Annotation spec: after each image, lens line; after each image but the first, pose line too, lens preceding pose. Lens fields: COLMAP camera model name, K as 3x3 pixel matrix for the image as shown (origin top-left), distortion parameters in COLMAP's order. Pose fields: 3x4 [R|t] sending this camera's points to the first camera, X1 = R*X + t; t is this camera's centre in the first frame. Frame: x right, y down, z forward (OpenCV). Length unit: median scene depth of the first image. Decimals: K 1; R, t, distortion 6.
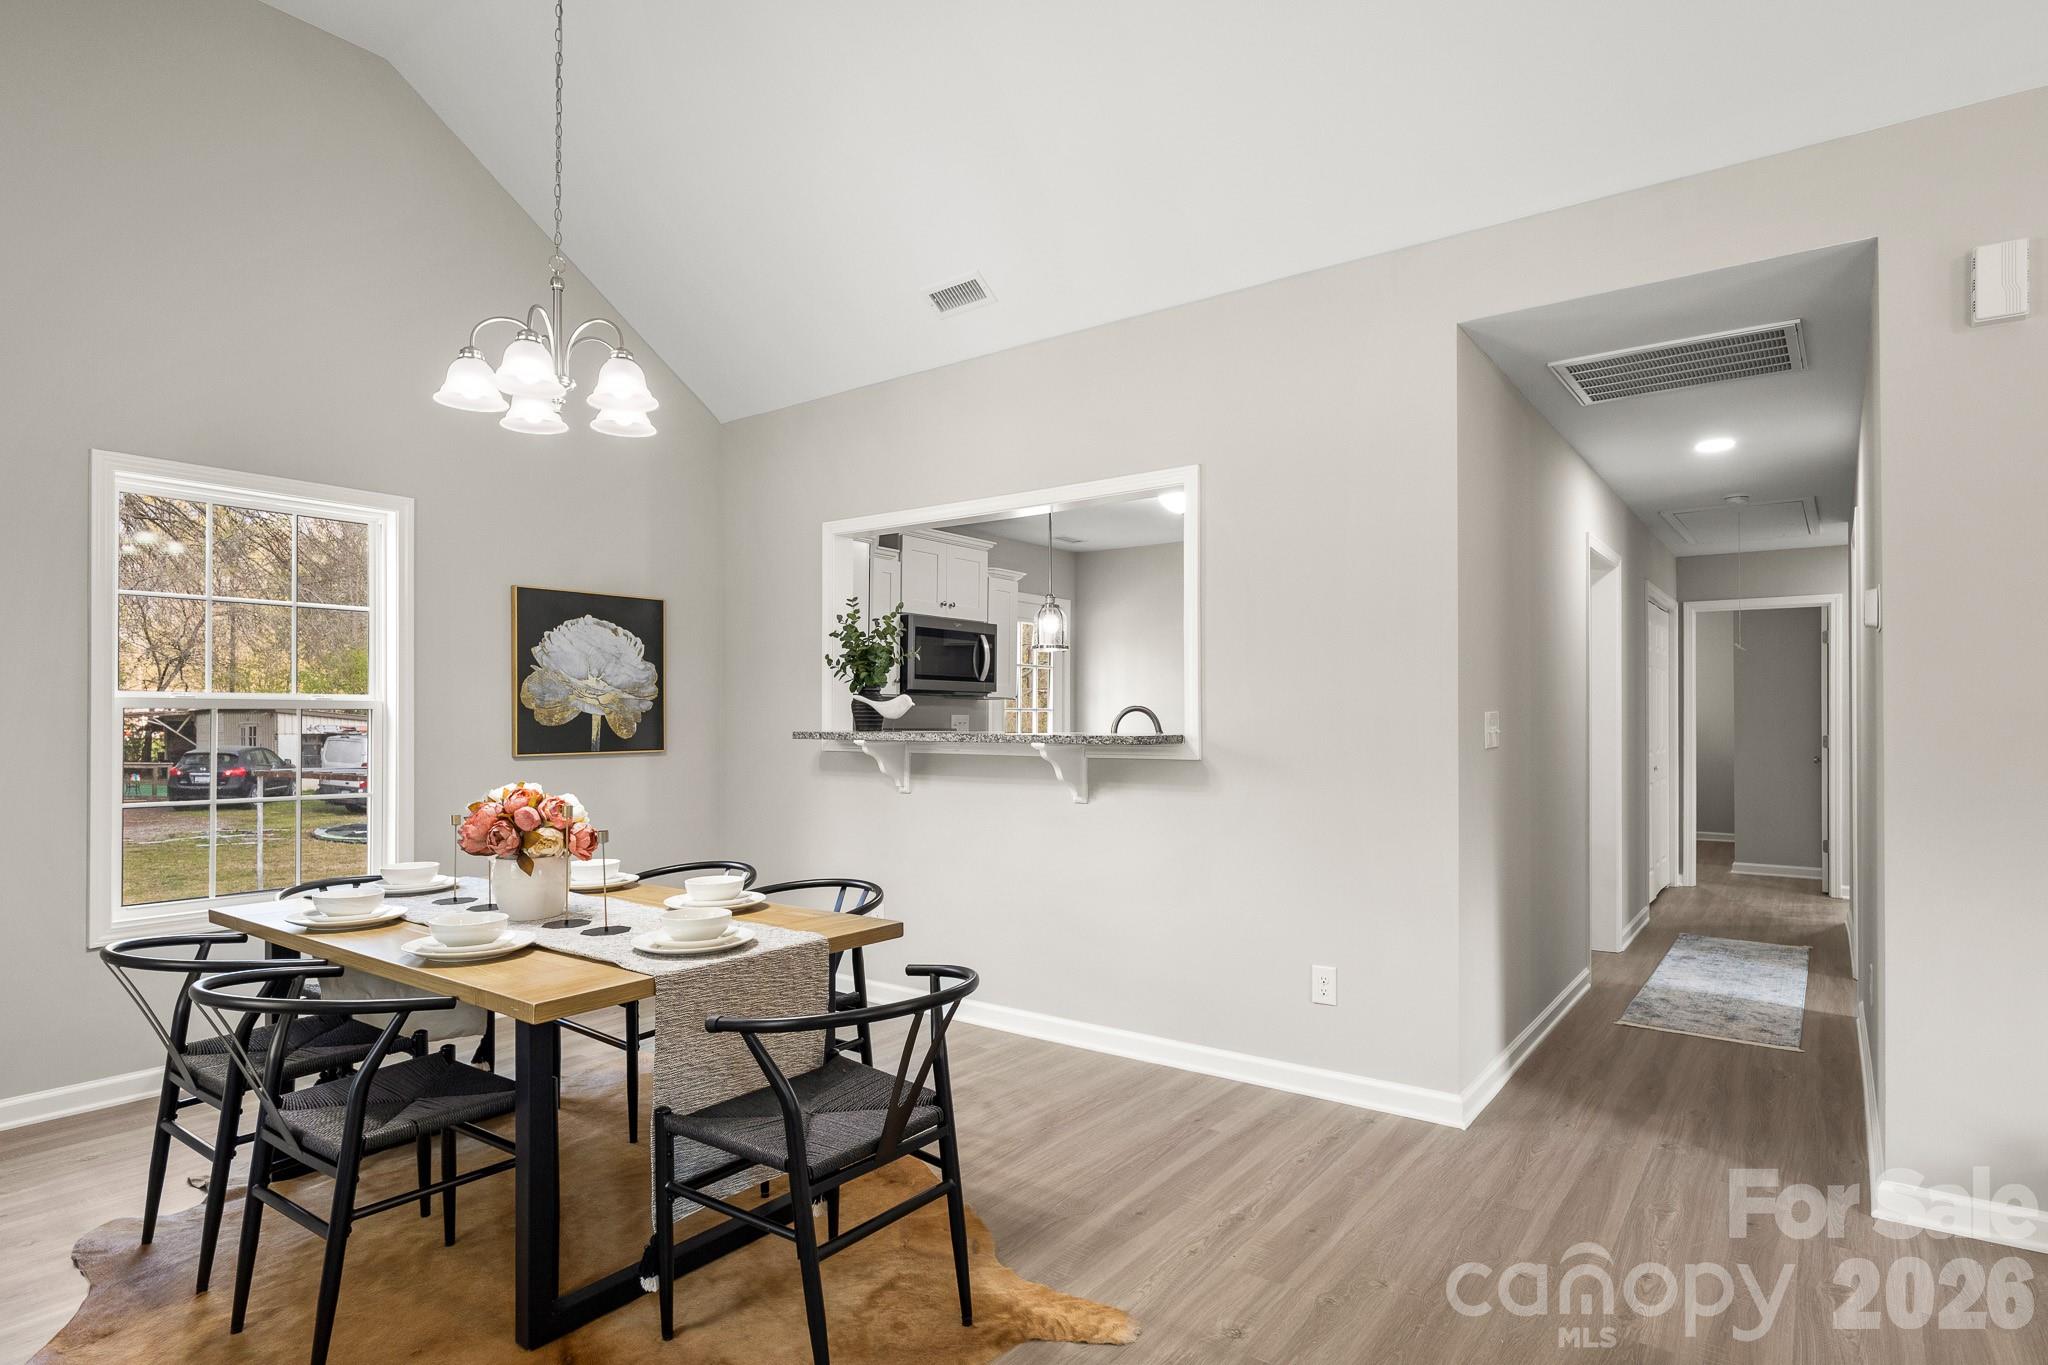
lens RADIAL K [[1136.6, 0, 1035.7], [0, 1136.6, 714.6], [0, 0, 1]] dist [0.013853, 0.000910]
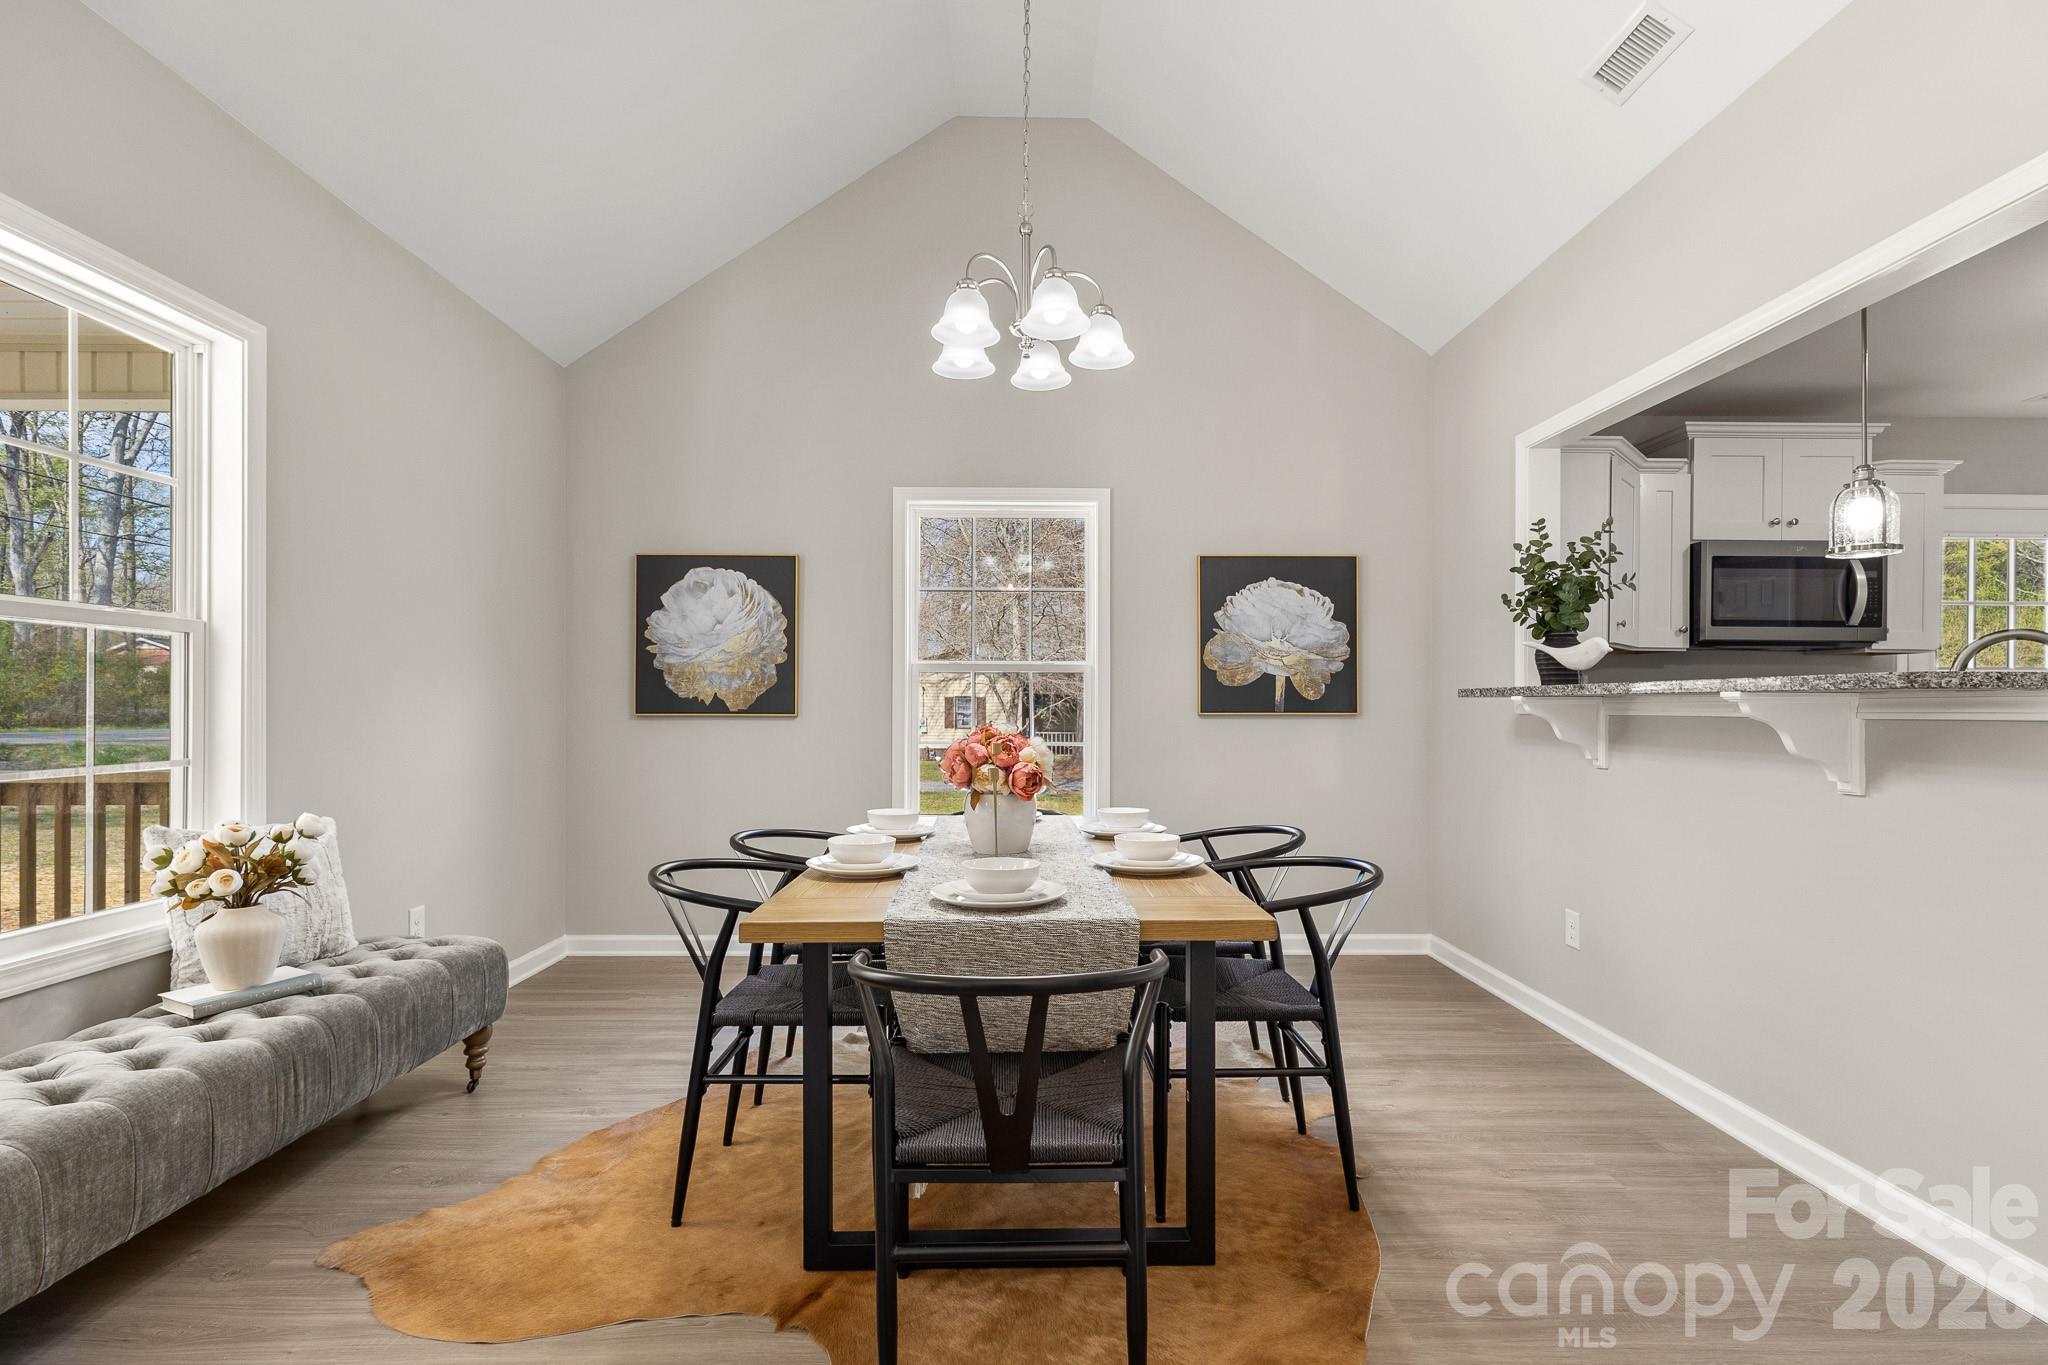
lens RADIAL K [[953.8, 0, 1056.7], [0, 953.8, 712.9], [0, 0, 1]] dist [0.002794, 0.000889]
pose [[0.586213, 0.003965, -0.810147, 0.183017], [-0.004259, 0.999989, 0.001812, 0.032202], [0.810145, 0.002388, 0.586224, 0.338767]]
